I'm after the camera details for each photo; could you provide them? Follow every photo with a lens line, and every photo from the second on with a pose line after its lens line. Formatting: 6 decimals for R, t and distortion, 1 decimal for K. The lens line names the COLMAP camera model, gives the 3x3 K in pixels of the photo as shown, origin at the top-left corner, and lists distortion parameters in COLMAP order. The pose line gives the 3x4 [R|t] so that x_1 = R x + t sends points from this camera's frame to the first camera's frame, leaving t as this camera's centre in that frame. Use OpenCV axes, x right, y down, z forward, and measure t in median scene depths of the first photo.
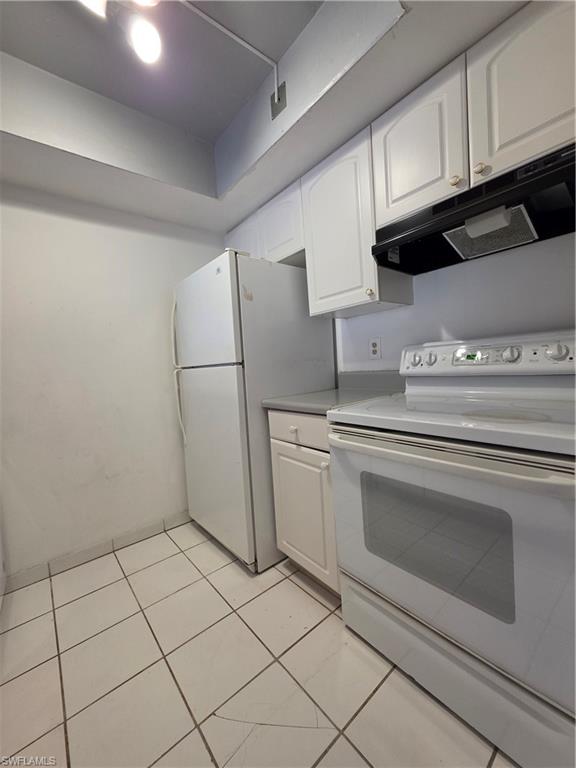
lens RADIAL K [[305.5, 0, 285.3], [0, 305.5, 383.9], [0, 0, 1]] dist [0.002065, 0.000022]
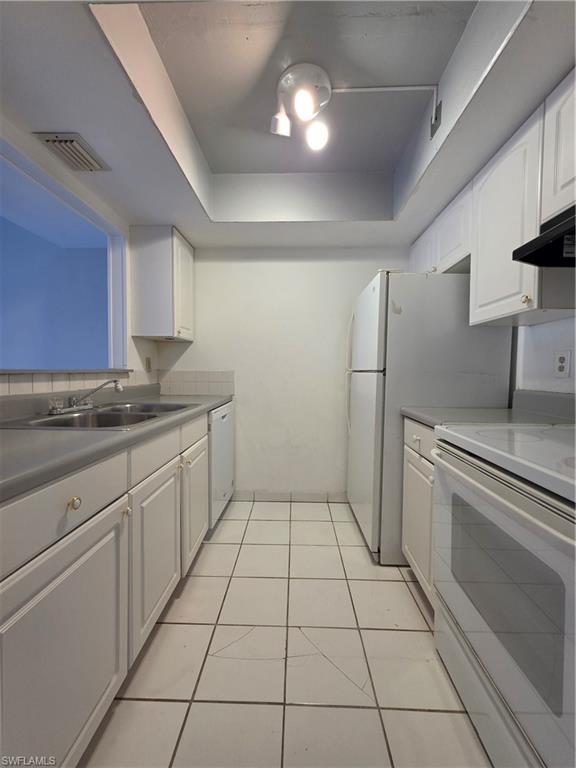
lens RADIAL K [[305.5, 0, 285.3], [0, 305.5, 383.9], [0, 0, 1]] dist [0.002065, 0.000022]
pose [[0.742347, 0.099764, -0.662547, 0.319752], [-0.100174, 0.994264, 0.037474, -0.026430], [0.662485, 0.038551, 0.748082, -0.062624]]
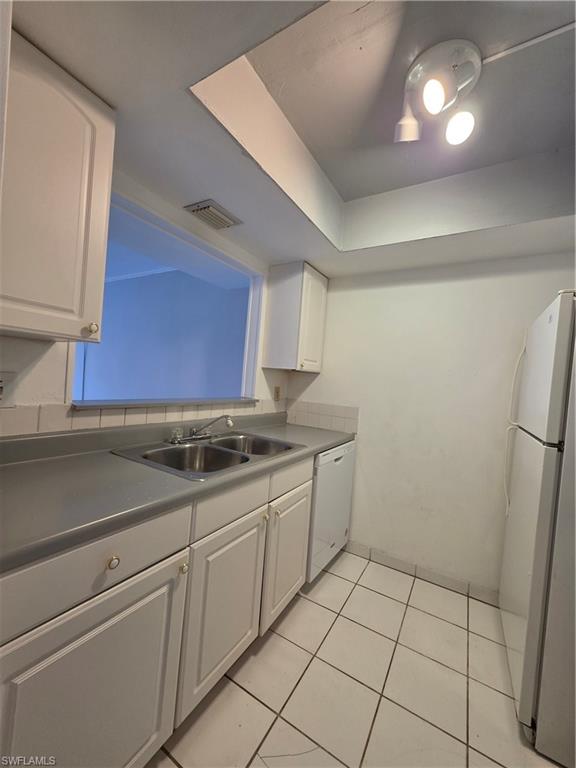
lens RADIAL K [[305.5, 0, 286.6], [0, 305.5, 384.2], [0, 0, 1]] dist [0.000362, -0.000122]
pose [[0.319360, 0.101616, -0.942169, 0.301244], [-0.156387, 0.986253, 0.053362, -0.140622], [0.934640, 0.130302, 0.330861, 0.140848]]
